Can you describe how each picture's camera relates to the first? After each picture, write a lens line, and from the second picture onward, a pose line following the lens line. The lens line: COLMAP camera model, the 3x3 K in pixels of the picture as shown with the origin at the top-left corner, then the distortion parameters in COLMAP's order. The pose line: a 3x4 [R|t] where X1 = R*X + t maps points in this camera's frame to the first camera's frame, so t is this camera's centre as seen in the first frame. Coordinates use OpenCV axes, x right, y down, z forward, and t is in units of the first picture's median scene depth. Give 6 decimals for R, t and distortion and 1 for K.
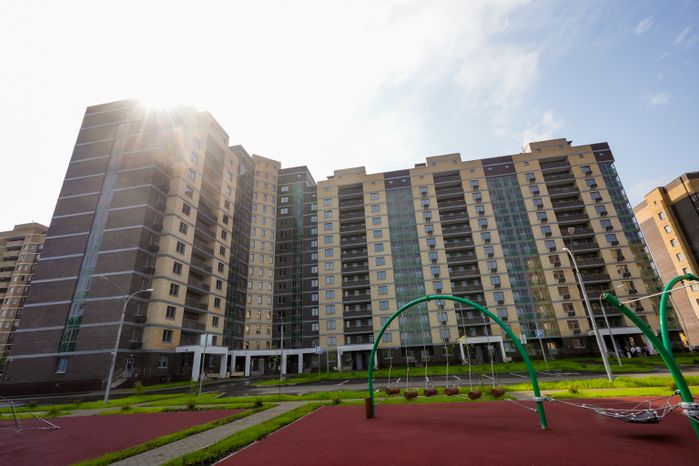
lens RADIAL K [[335.8, 0, 349.5], [0, 335.8, 233.0], [0, 0, 1]] dist [-0.016227, 0.013893]
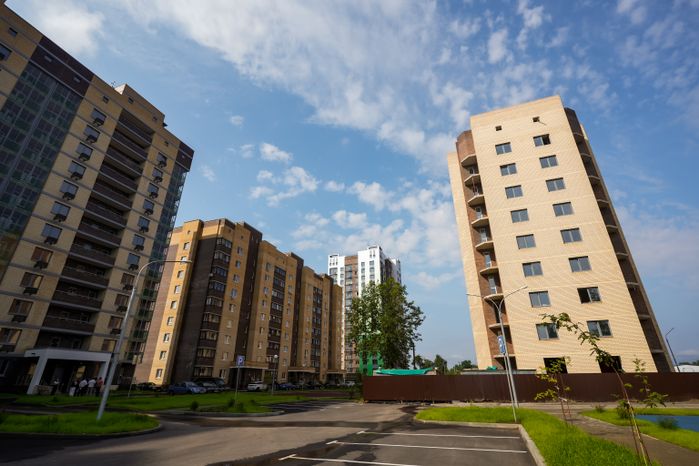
lens RADIAL K [[333.4, 0, 348.6], [0, 333.4, 229.0], [0, 0, 1]] dist [-0.003258, 0.000397]
pose [[0.204068, 0.456012, 0.866262, 0.165543], [-0.369392, 0.855339, -0.363243, 0.089998], [-0.906590, -0.245864, 0.342994, 0.254340]]
